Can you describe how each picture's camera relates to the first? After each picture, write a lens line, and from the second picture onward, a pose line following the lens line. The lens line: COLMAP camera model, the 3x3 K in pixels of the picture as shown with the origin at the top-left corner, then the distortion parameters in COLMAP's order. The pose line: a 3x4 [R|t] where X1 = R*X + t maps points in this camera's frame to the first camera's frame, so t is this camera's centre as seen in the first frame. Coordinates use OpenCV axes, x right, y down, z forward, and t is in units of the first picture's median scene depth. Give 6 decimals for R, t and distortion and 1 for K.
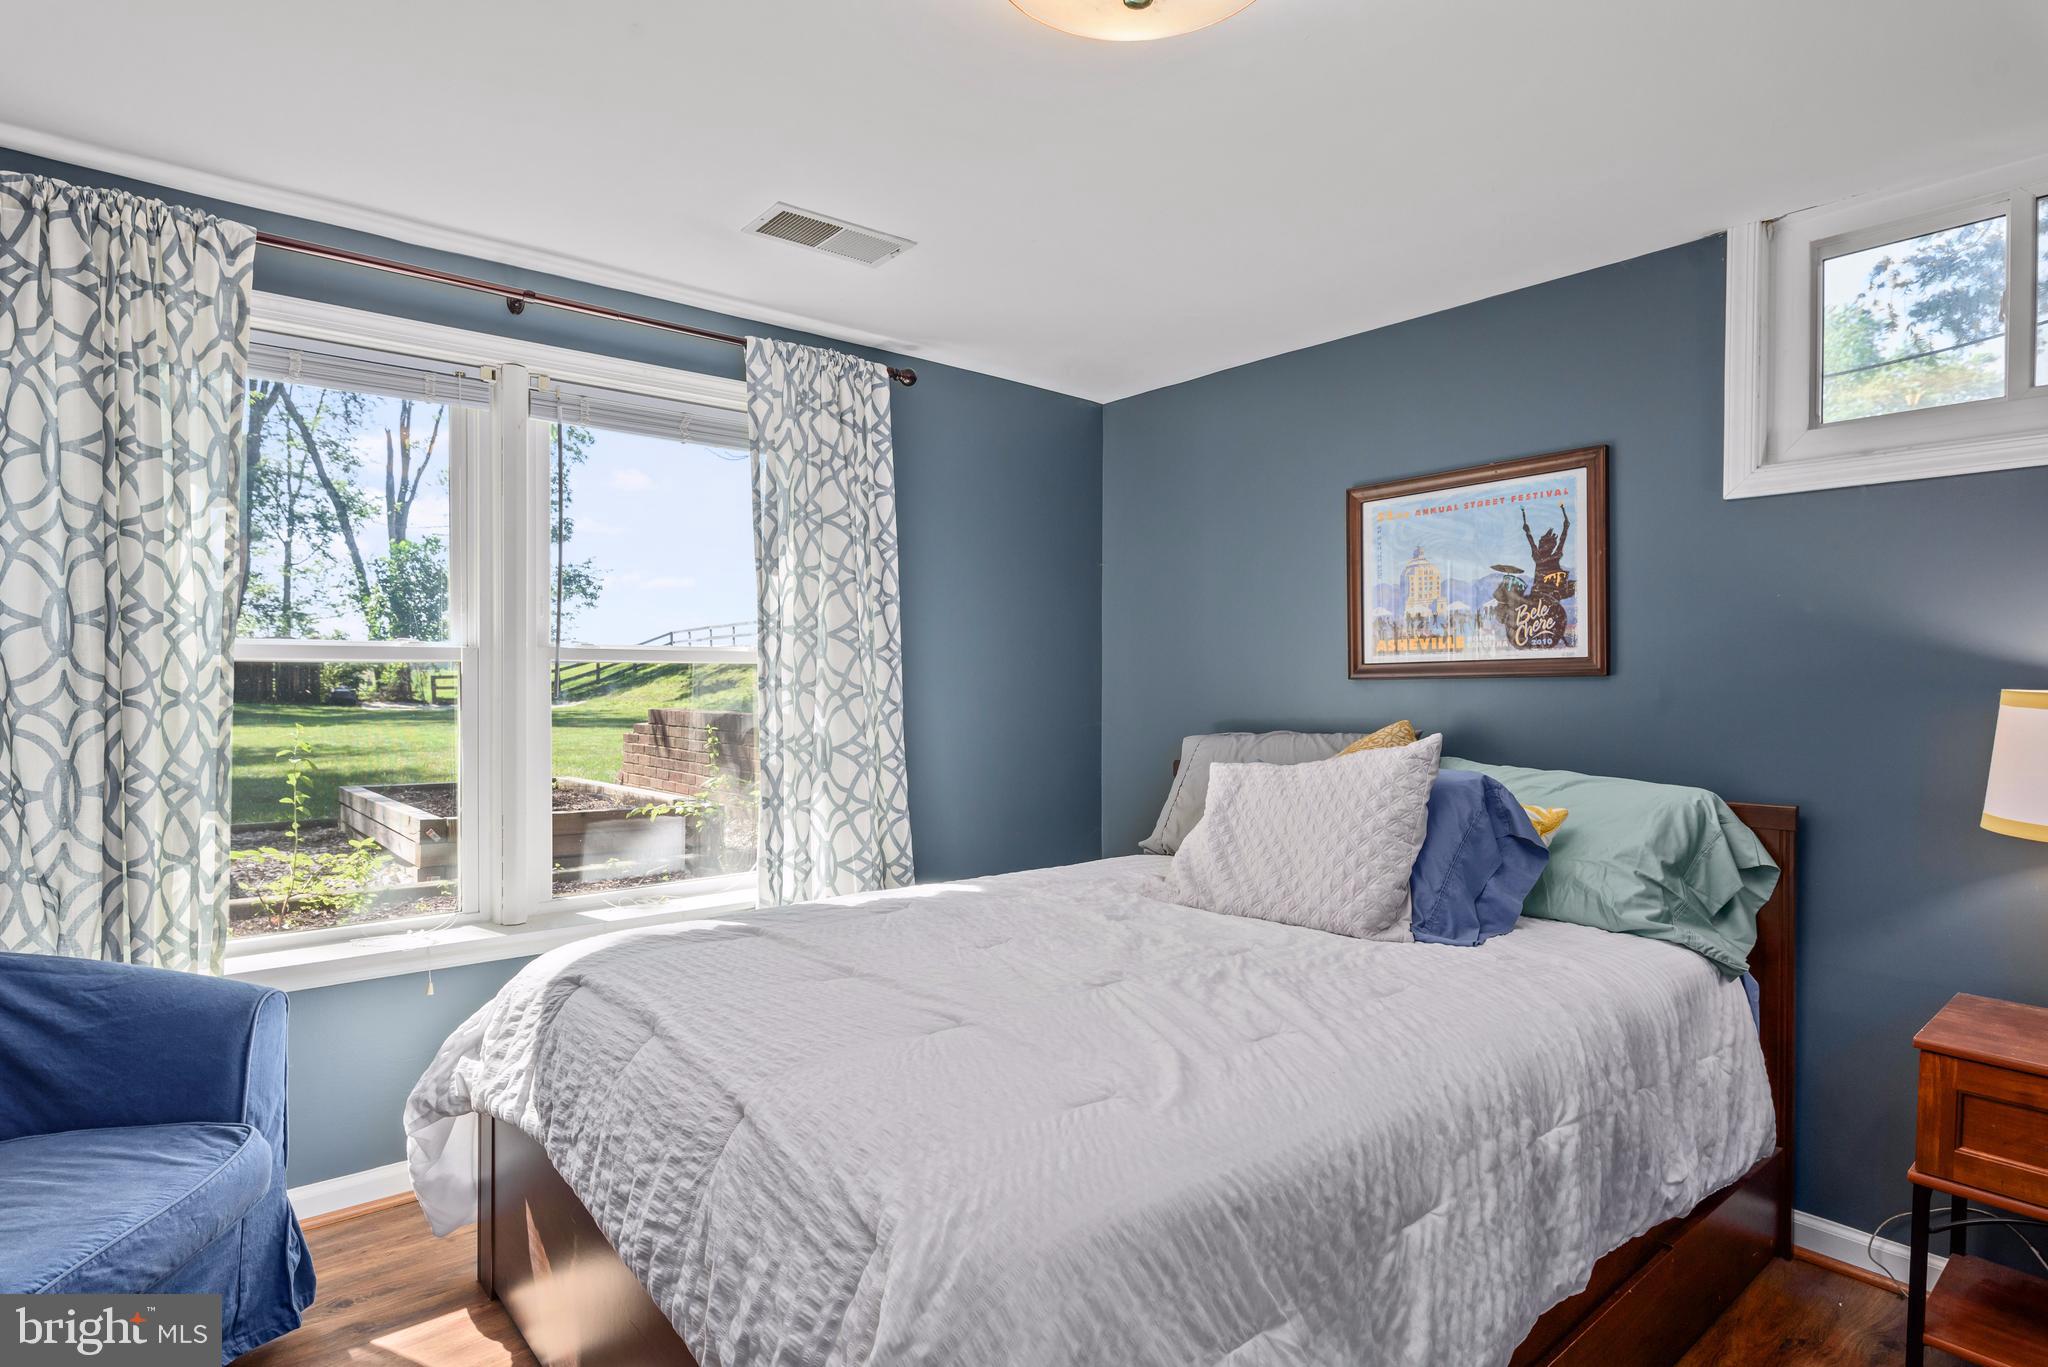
lens RADIAL K [[1088.8, 0, 1025.8], [0, 1088.8, 699.7], [0, 0, 1]] dist [0.005657, 0.000744]
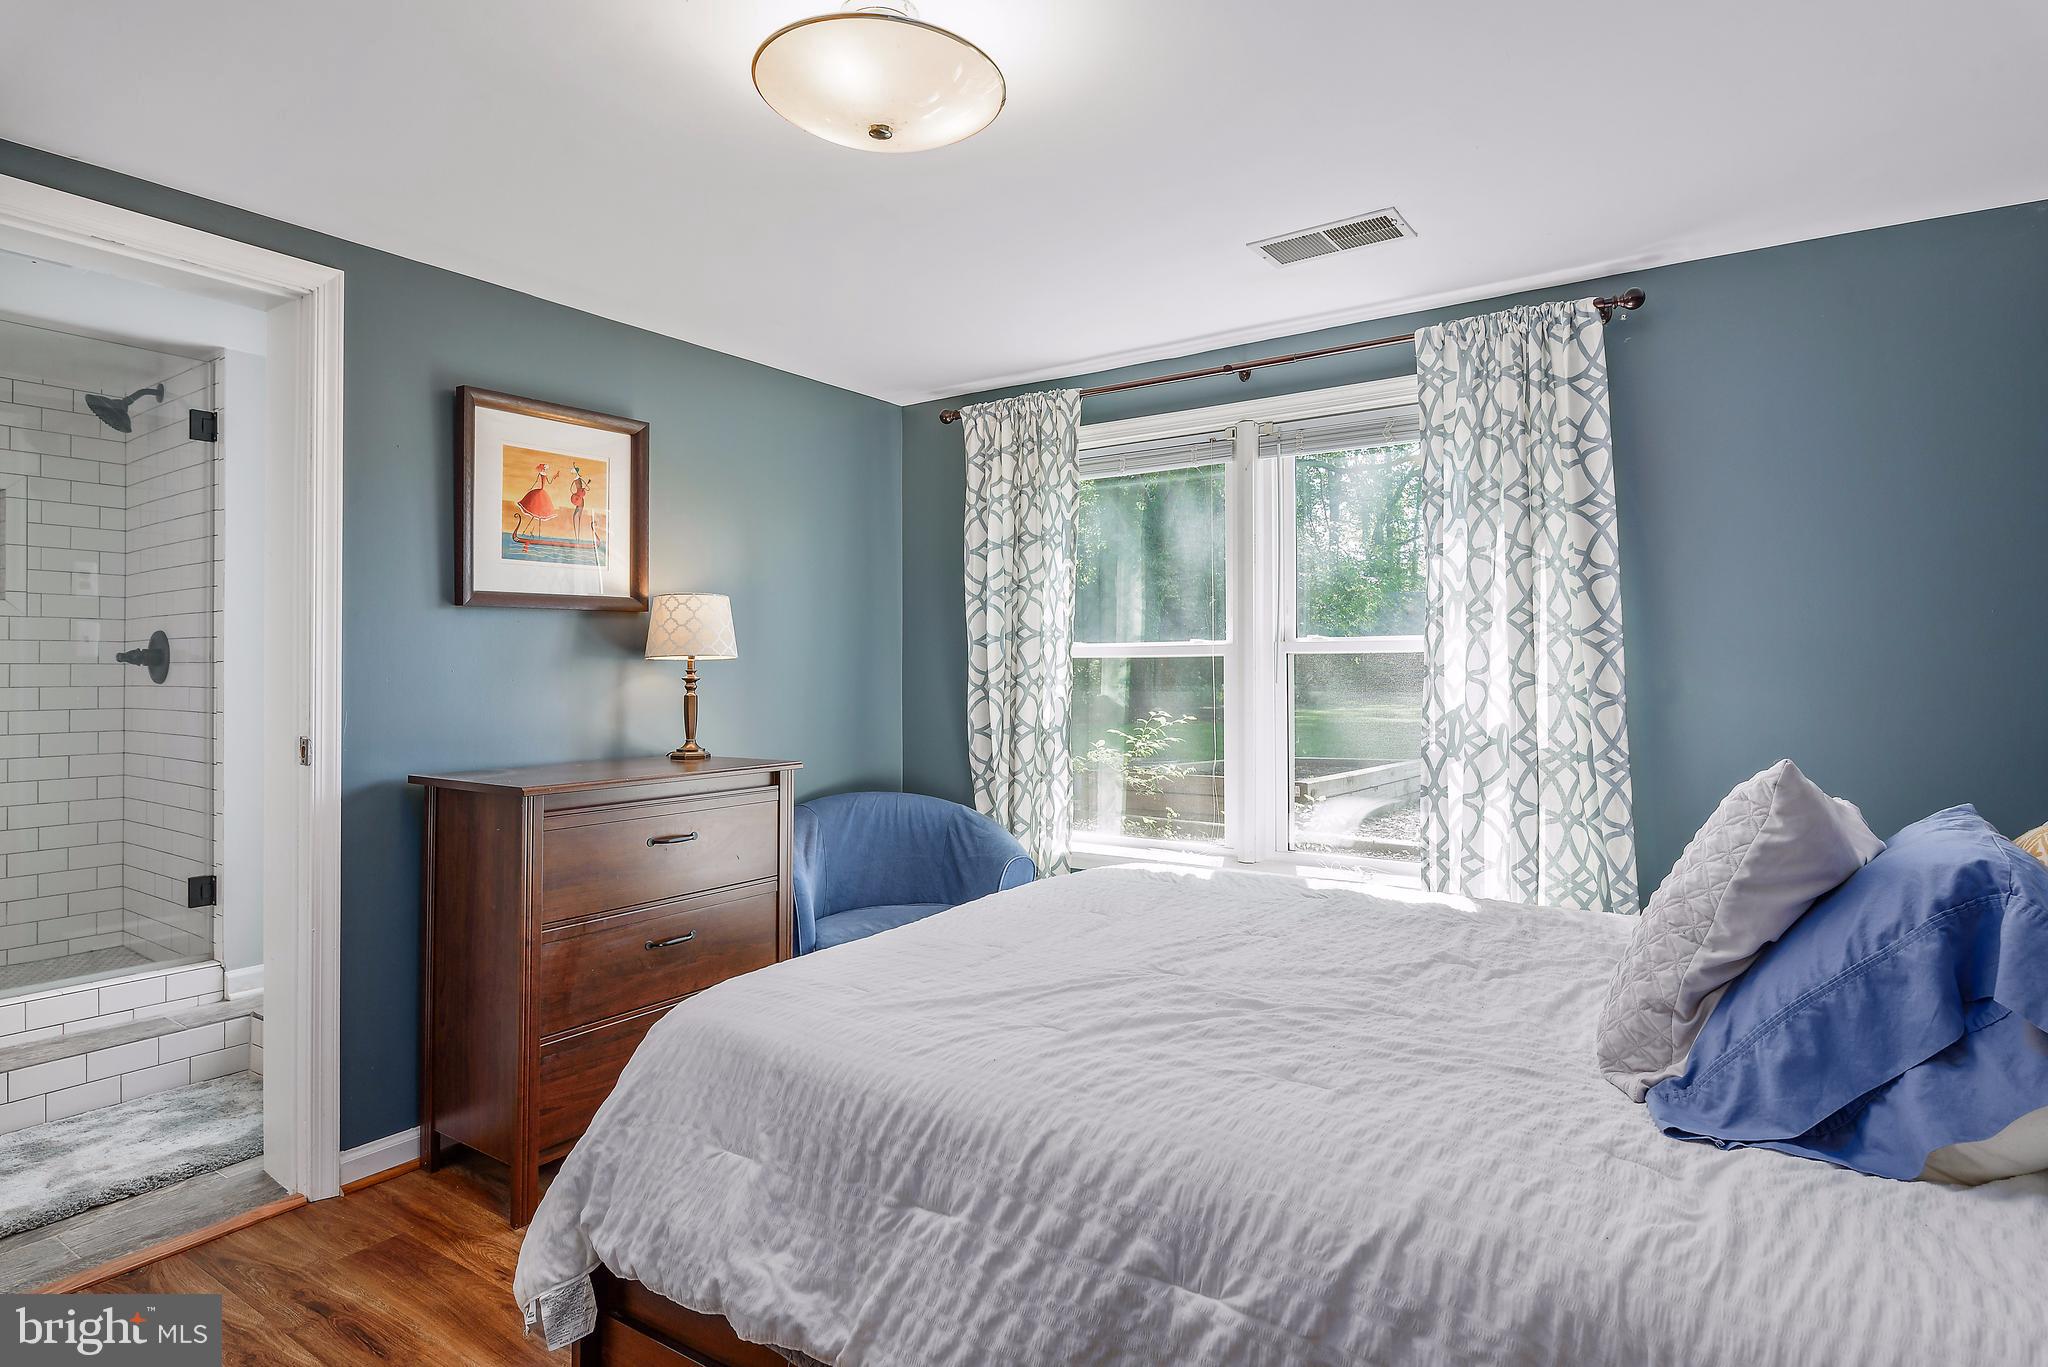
lens RADIAL K [[1082.6, 0, 1031.4], [0, 1082.6, 678.1], [0, 0, 1]] dist [-0.001379, -0.000601]
pose [[0.278725, 0.000459, -0.960371, 0.610062], [-0.016447, 0.999856, -0.004295, 0.001409], [0.960230, 0.016993, 0.278692, 0.377450]]
